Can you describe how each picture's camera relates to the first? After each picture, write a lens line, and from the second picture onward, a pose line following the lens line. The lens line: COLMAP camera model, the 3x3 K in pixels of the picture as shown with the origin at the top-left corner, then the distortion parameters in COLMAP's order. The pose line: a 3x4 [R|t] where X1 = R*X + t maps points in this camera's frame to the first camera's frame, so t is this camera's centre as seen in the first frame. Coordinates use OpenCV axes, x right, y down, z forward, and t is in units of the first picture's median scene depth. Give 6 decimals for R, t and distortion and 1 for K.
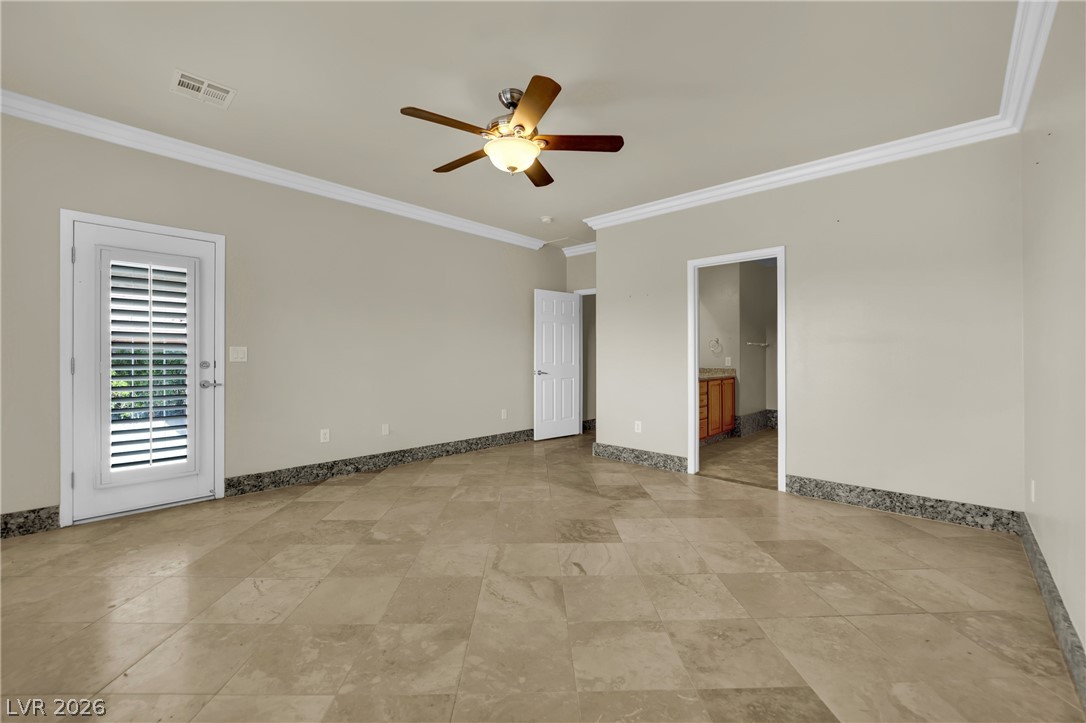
lens RADIAL K [[446.0, 0, 546.3], [0, 446.0, 359.8], [0, 0, 1]] dist [-0.018545, 0.000066]
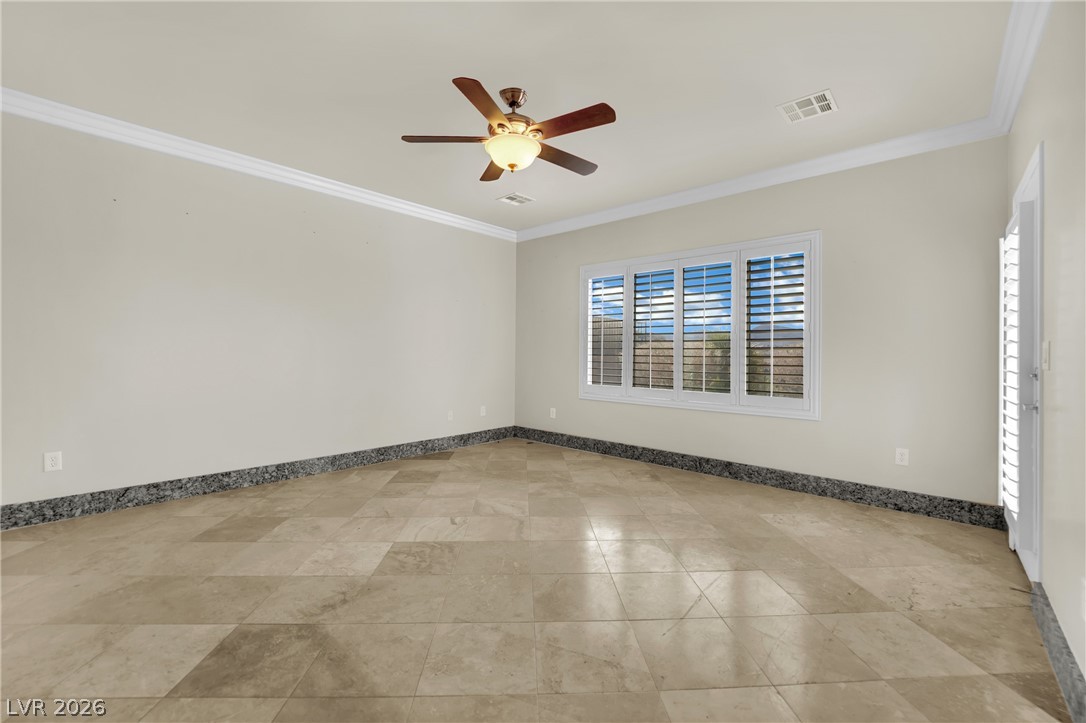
lens RADIAL K [[446.0, 0, 536.3], [0, 446.0, 352.5], [0, 0, 1]] dist [-0.018545, 0.000066]
pose [[-0.999912, -0.013114, -0.001778, -0.127248], [-0.013131, 0.999868, 0.009618, -0.014935], [0.001652, 0.009641, -0.999952, 1.918469]]
